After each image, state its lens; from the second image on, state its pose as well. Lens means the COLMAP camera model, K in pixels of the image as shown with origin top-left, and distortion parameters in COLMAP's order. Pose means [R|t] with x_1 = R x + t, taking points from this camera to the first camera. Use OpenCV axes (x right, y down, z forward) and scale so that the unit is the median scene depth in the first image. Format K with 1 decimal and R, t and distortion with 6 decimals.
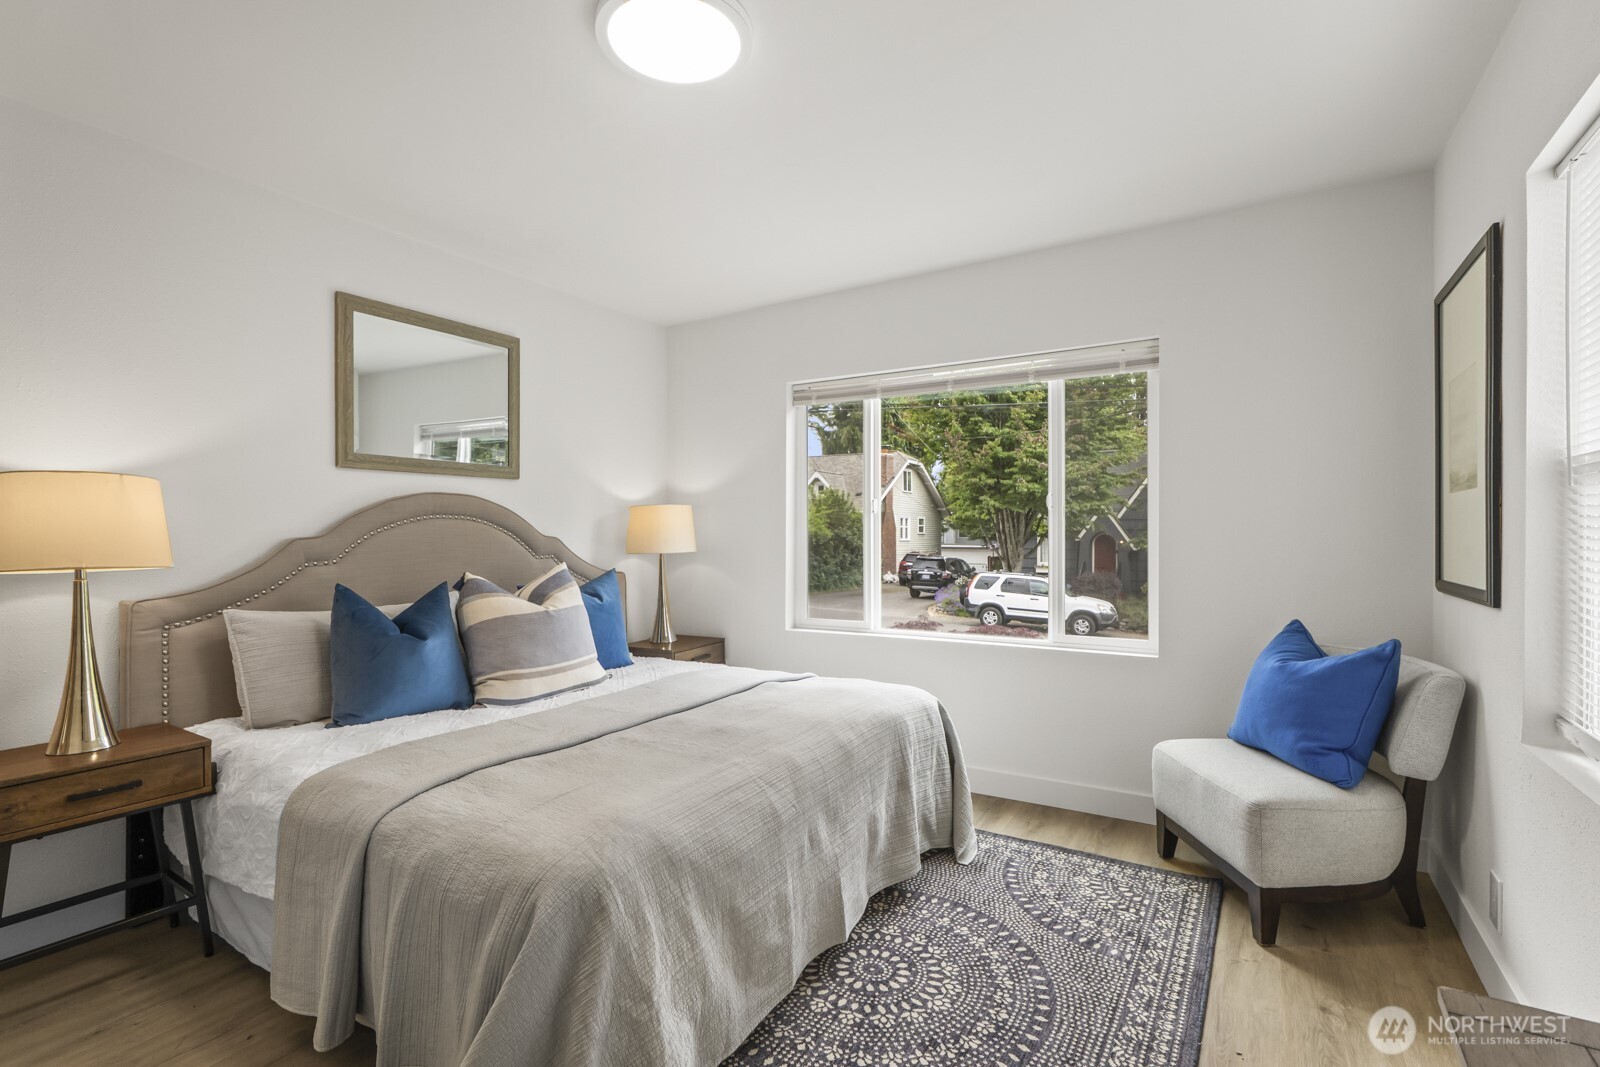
lens RADIAL K [[749.0, 0, 797.7], [0, 749.0, 536.7], [0, 0, 1]] dist [0.002965, -0.000282]
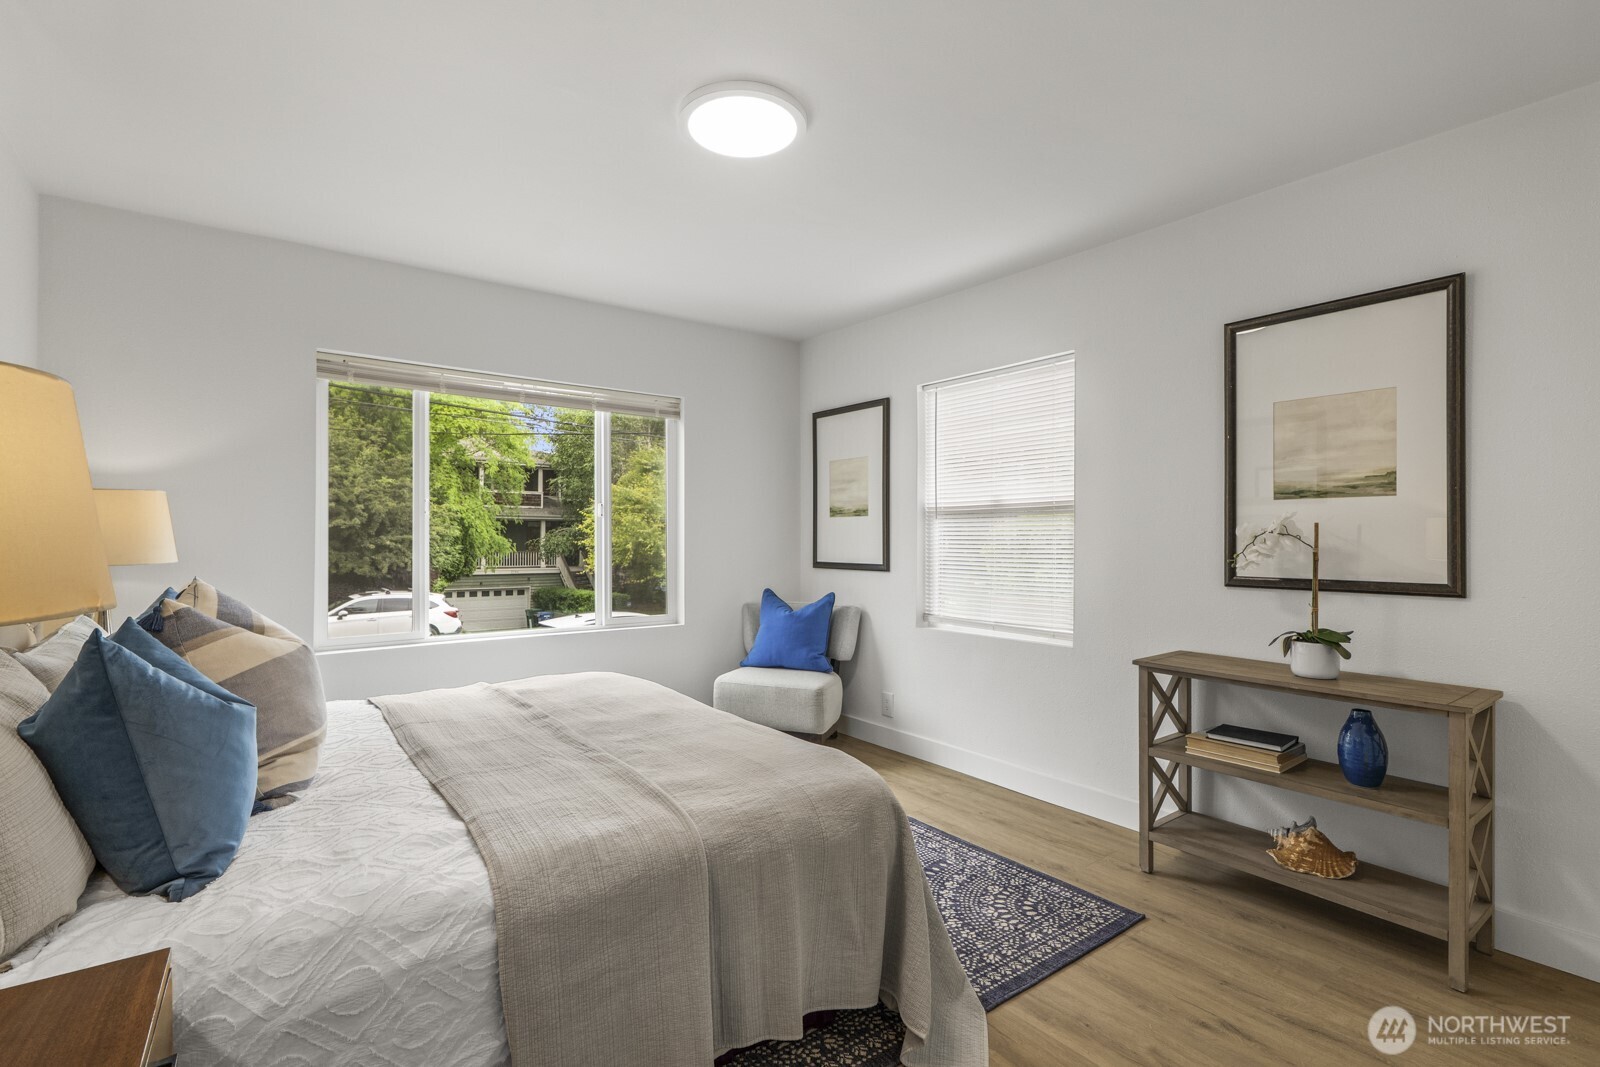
lens RADIAL K [[749.0, 0, 796.6], [0, 749.0, 534.6], [0, 0, 1]] dist [0.002965, -0.000282]
pose [[0.349482, 0.005486, 0.936927, -0.880527], [0.000645, 0.999981, -0.006096, 0.000317], [-0.936943, 0.002735, 0.349472, 0.349422]]
